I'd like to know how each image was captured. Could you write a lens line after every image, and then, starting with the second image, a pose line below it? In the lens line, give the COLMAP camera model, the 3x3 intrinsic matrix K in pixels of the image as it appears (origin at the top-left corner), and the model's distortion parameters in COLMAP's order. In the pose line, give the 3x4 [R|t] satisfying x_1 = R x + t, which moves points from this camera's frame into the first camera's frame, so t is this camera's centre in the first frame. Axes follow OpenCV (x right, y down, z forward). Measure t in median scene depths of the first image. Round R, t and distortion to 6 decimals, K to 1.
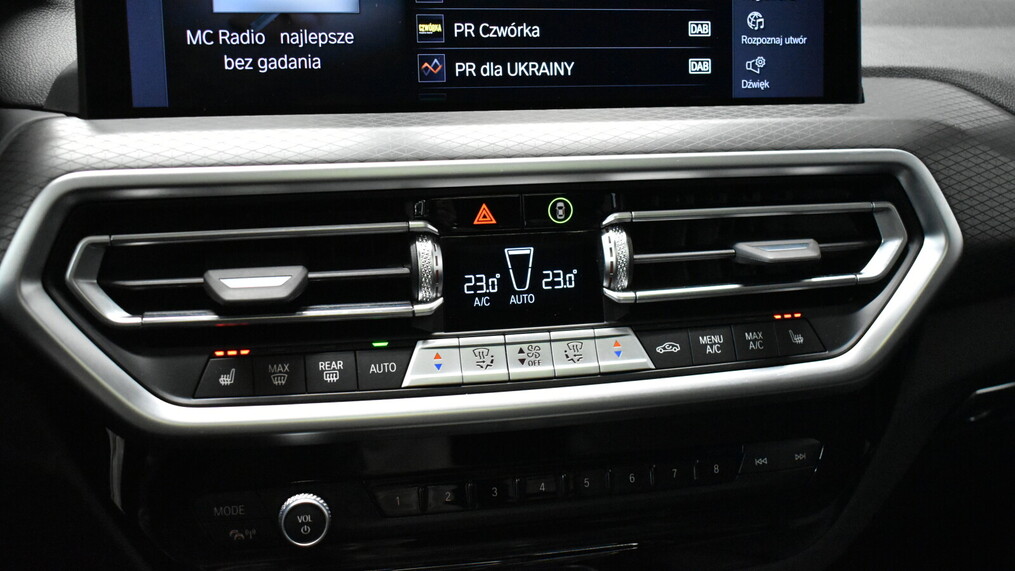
lens RADIAL K [[1046.3, 0, 507.5], [0, 1046.3, 285.5], [0, 0, 1]] dist [-0.039284, 0.031114]
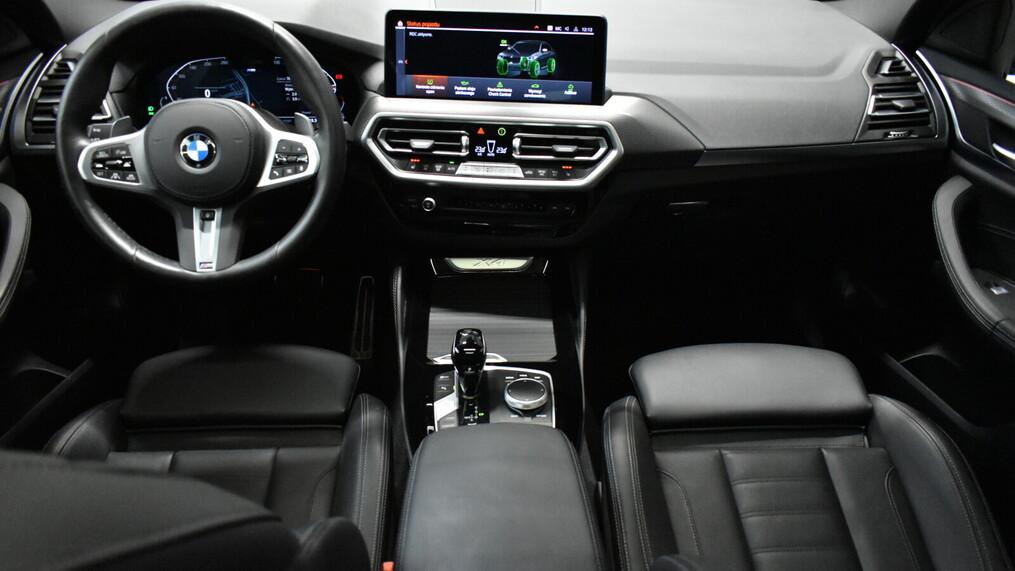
lens RADIAL K [[738.7, 0, 507.5], [0, 738.7, 285.5], [0, 0, 1]] dist [-0.023386, 0.001817]
pose [[0.952285, 0.152847, -0.264180, 0.842628], [-0.095650, 0.971419, 0.217247, -0.111728], [0.289835, -0.181612, 0.939688, -1.547881]]
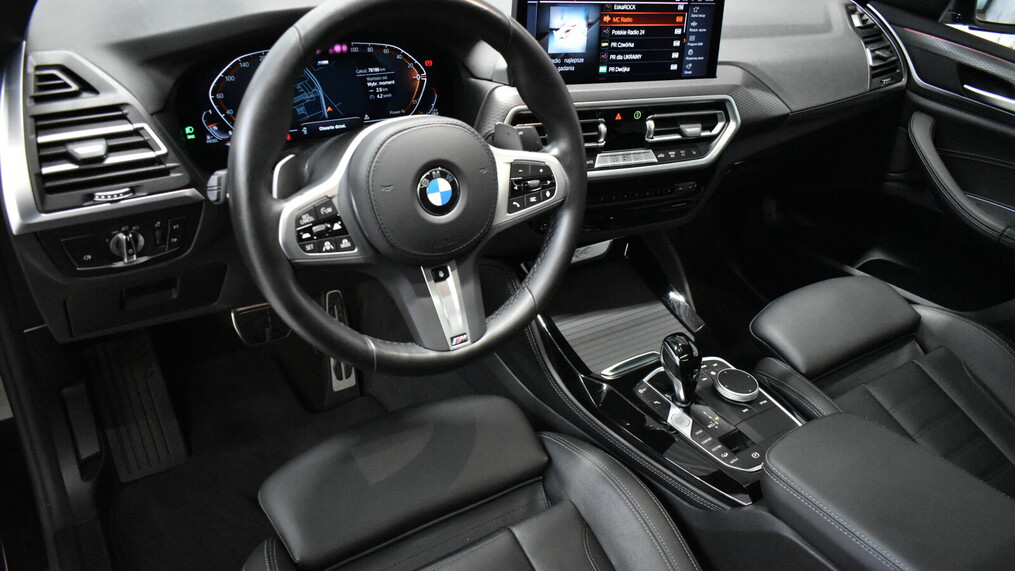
lens RADIAL K [[738.7, 0, 507.5], [0, 738.7, 285.5], [0, 0, 1]] dist [-0.023386, 0.001817]
pose [[0.973226, -0.037638, 0.226749, -0.918579], [-0.028472, 0.959164, 0.281415, -0.201345], [-0.228081, -0.280337, 0.932411, -1.280349]]
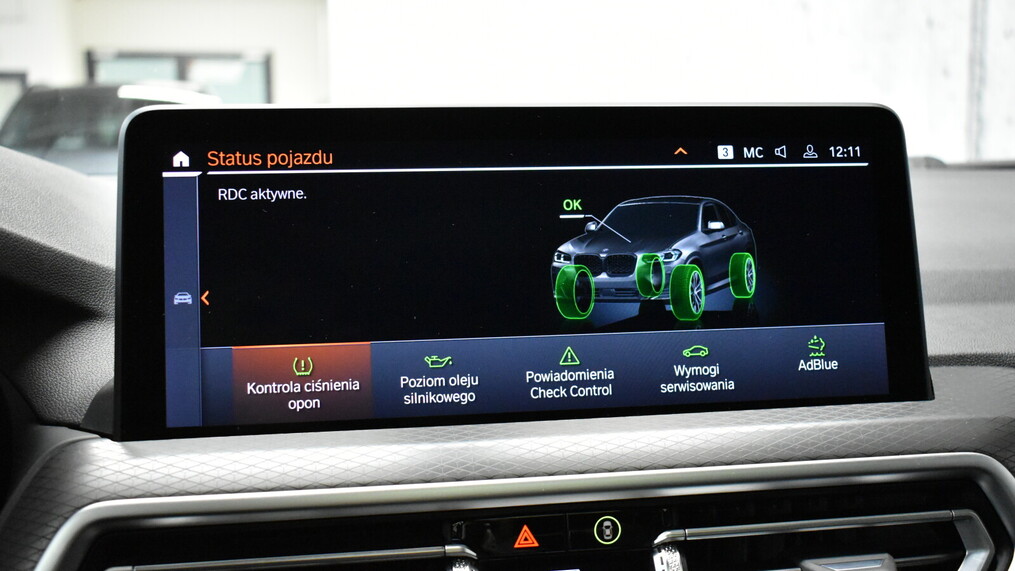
lens RADIAL K [[1046.3, 0, 507.5], [0, 1046.3, 285.5], [0, 0, 1]] dist [-0.039284, 0.031114]
pose [[0.996564, -0.021447, -0.080005, 0.040826], [0.004612, 0.978767, -0.204926, -0.095034], [0.082702, 0.203853, 0.975502, 0.037485]]
